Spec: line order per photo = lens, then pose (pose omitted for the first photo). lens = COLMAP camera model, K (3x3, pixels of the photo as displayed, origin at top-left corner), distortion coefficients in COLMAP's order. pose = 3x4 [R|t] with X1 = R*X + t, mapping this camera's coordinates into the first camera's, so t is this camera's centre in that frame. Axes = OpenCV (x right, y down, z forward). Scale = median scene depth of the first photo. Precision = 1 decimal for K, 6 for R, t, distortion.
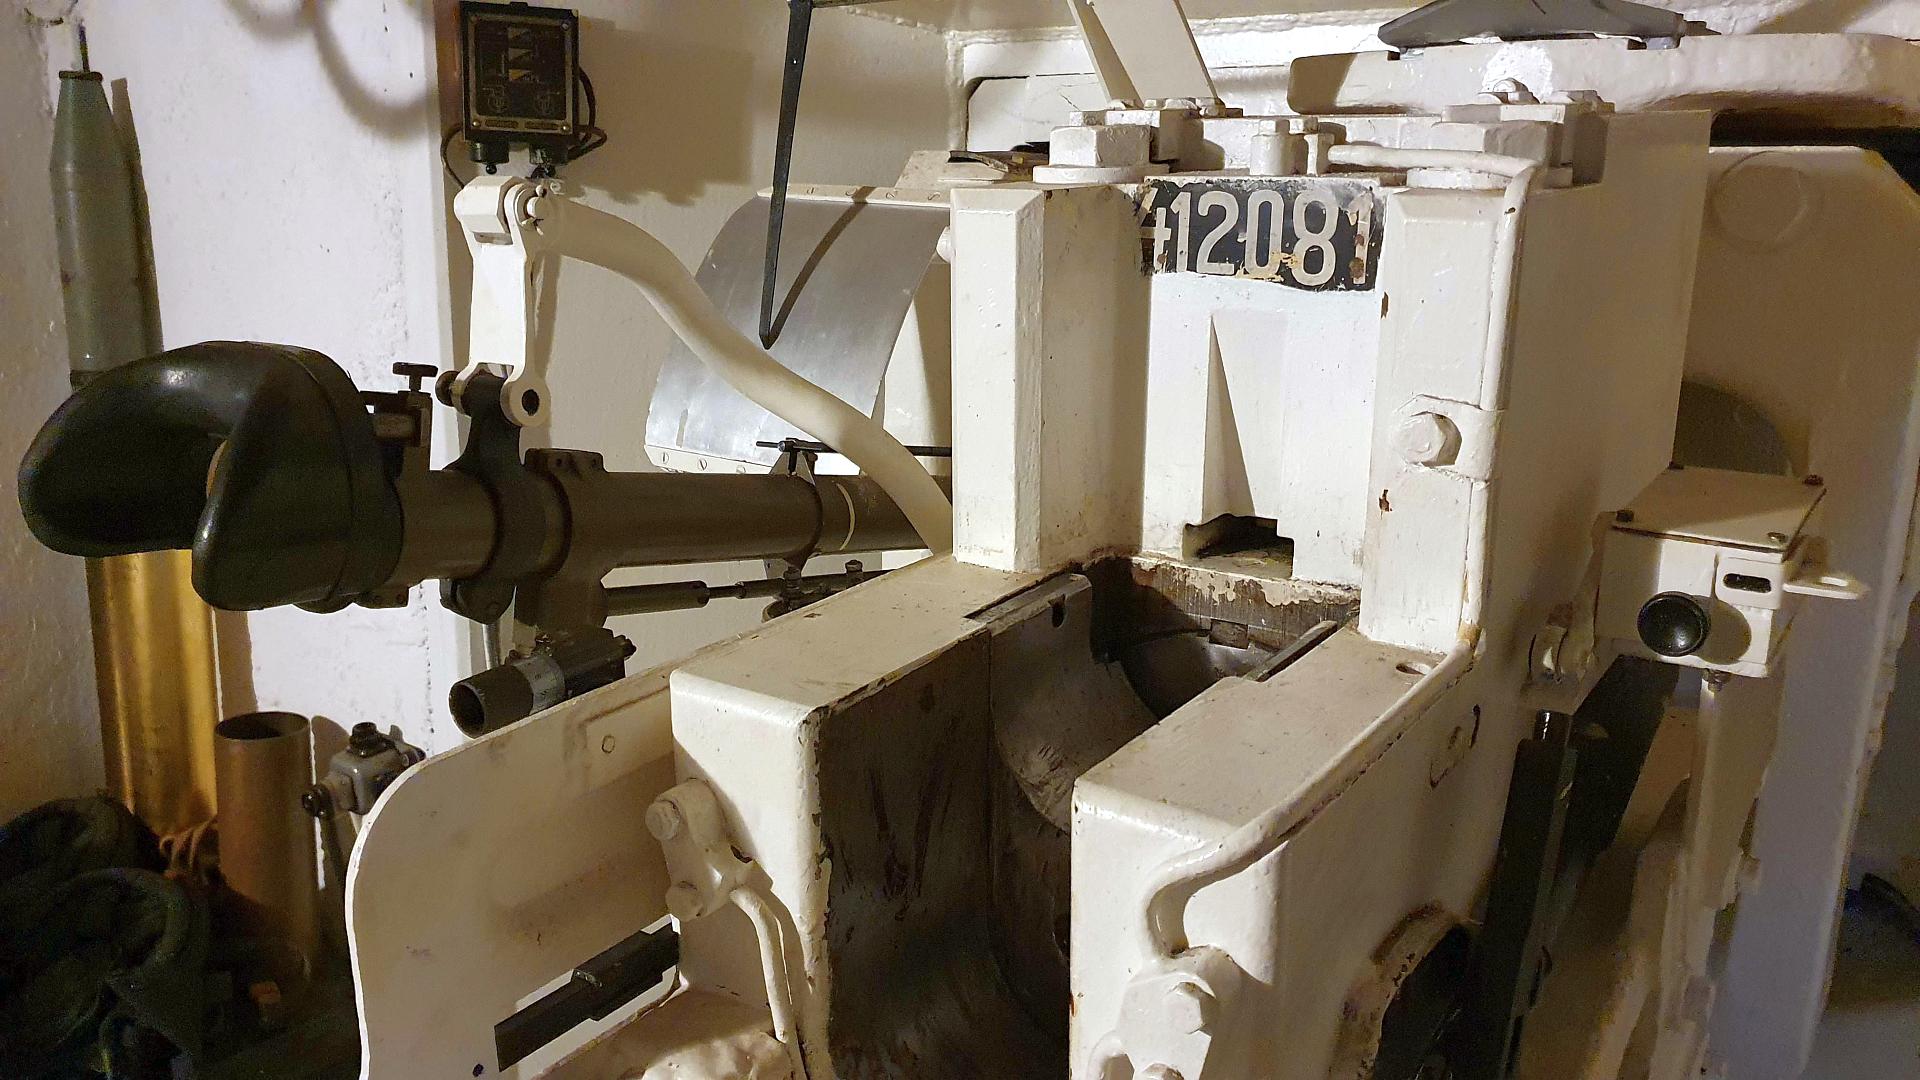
lens RADIAL K [[1396.2, 0, 960.0], [0, 1396.2, 540.0], [0, 0, 1]] dist [0.004954, 0.001495]
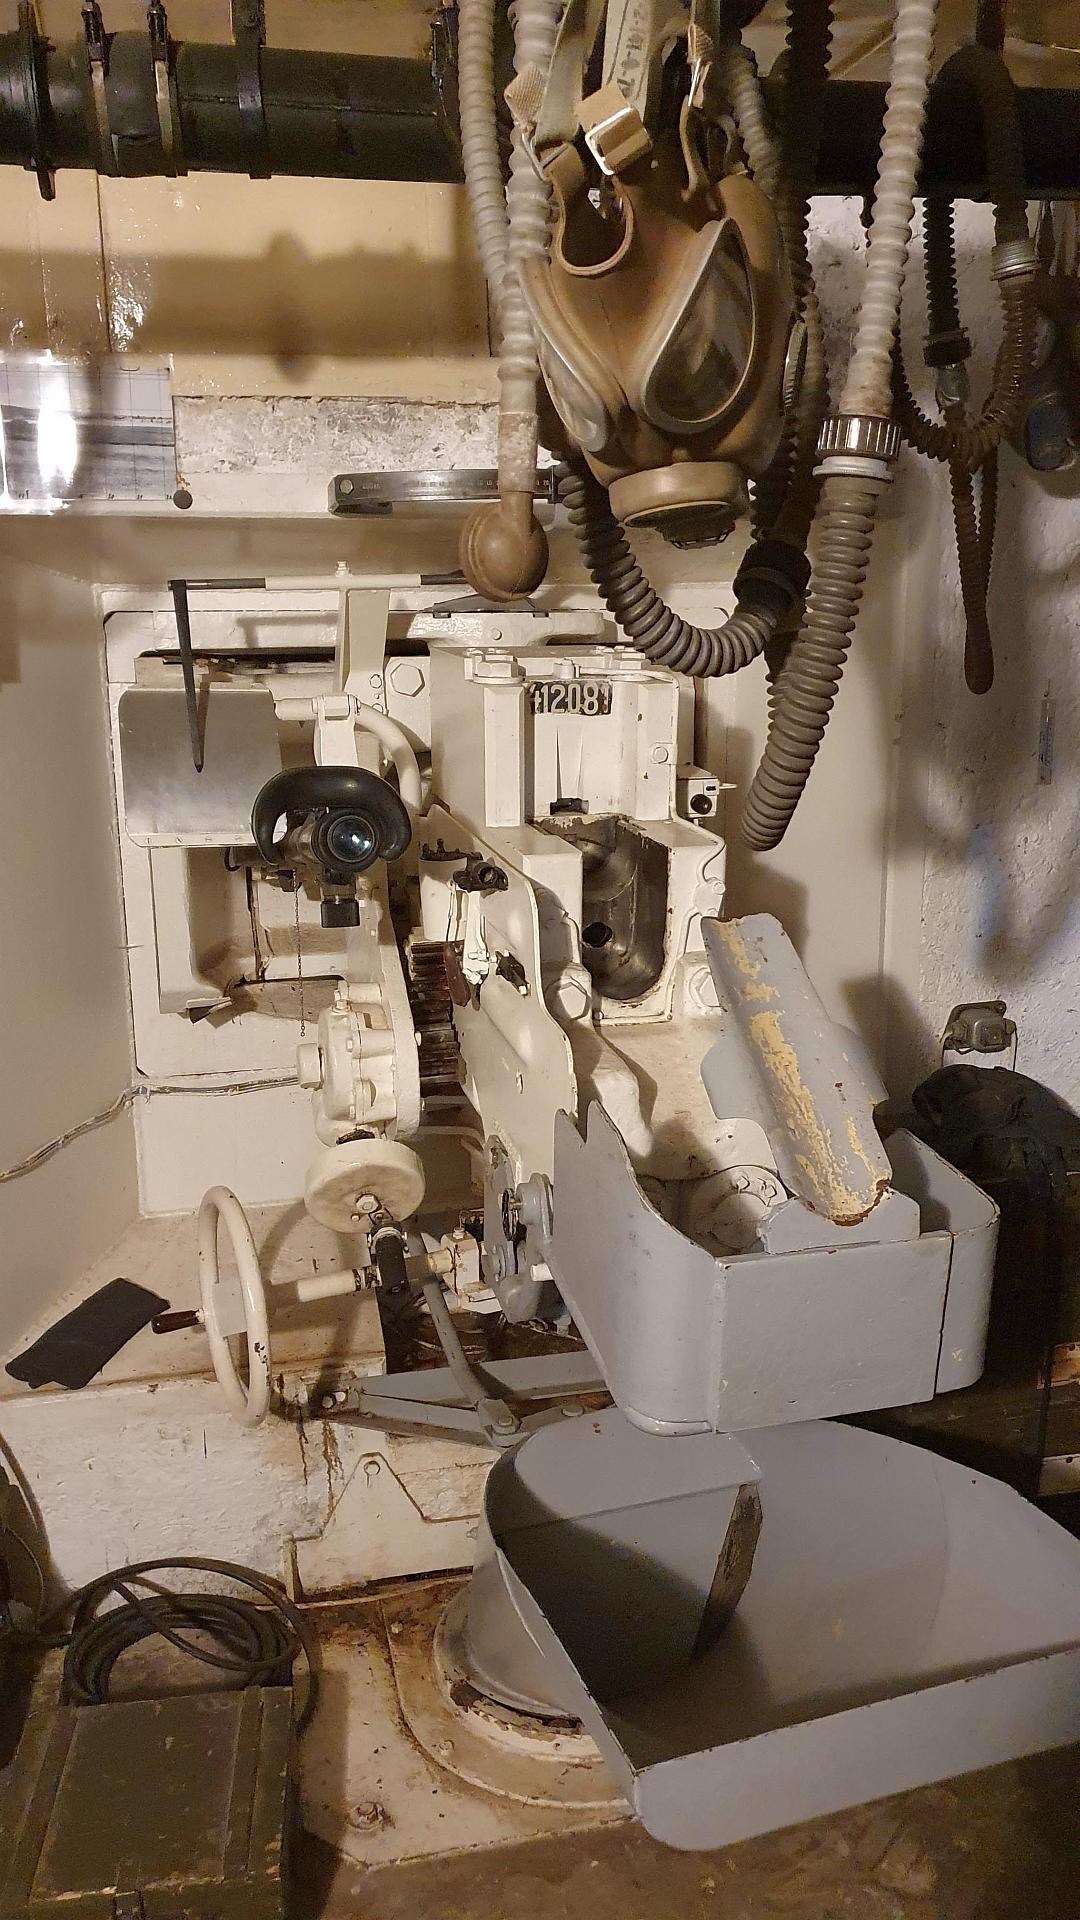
lens RADIAL K [[1396.2, 0, 540.0], [0, 1396.2, 960.0], [0, 0, 1]] dist [0.004954, 0.001495]
pose [[0.634837, -0.192901, 0.748178, -2.179174], [0.207238, 0.975363, 0.075632, 0.086346], [-0.744335, 0.107037, 0.659173, -0.858497]]
